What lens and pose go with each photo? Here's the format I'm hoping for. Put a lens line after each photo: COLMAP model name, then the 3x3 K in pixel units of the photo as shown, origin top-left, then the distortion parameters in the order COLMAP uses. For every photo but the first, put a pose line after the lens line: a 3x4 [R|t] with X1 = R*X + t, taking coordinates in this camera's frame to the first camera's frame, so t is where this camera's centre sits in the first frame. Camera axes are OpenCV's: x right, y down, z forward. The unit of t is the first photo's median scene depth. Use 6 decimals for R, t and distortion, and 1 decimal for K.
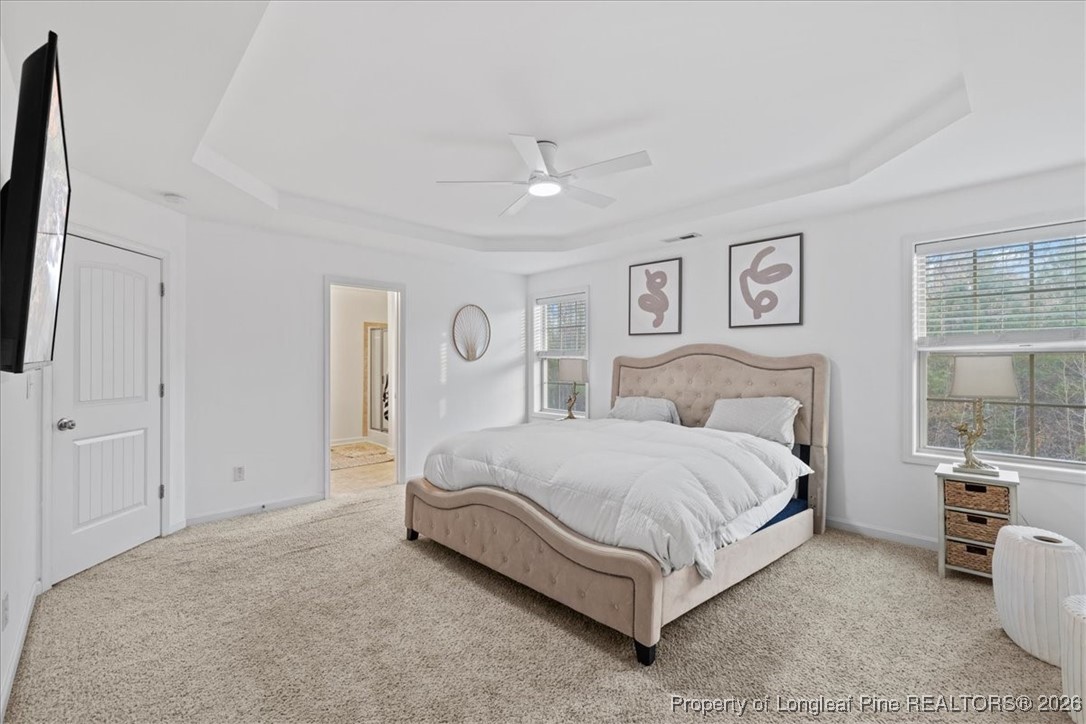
lens RADIAL K [[464.8, 0, 542.9], [0, 464.8, 360.3], [0, 0, 1]] dist [0.003042, 0.000350]
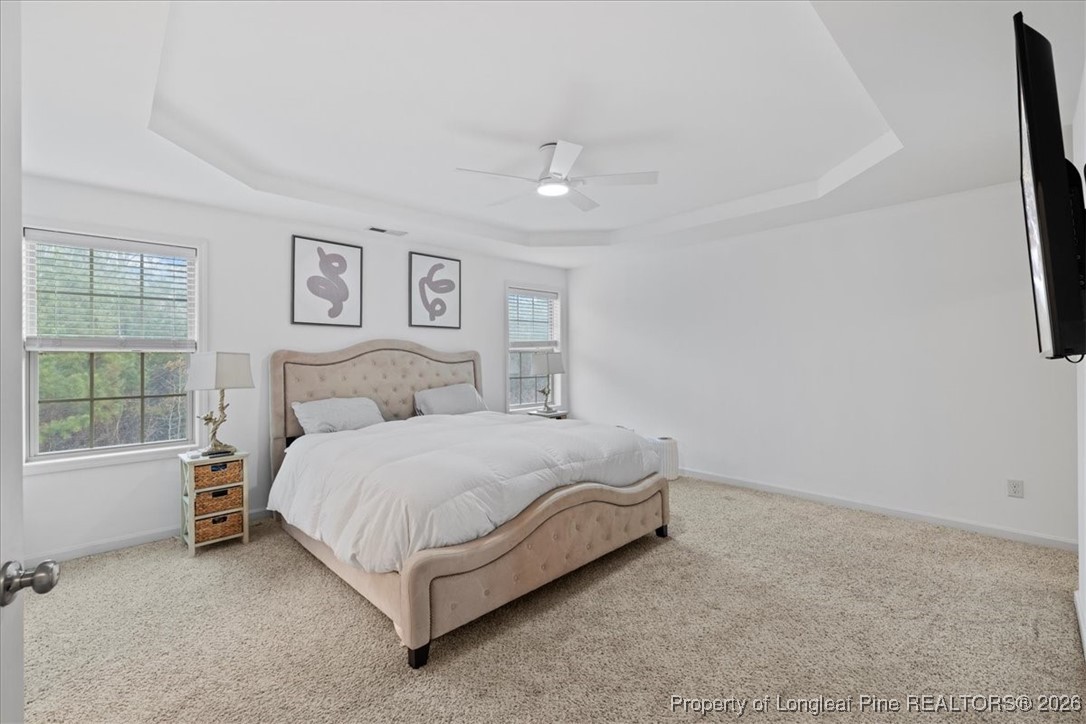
lens RADIAL K [[446.4, 0, 540.5], [0, 446.4, 360.1], [0, 0, 1]] dist [-0.011173, -0.000161]
pose [[0.025274, -0.007280, 0.999654, -0.604909], [0.003239, 0.999969, 0.007200, 0.004440], [-0.999675, 0.003056, 0.025297, 0.613664]]
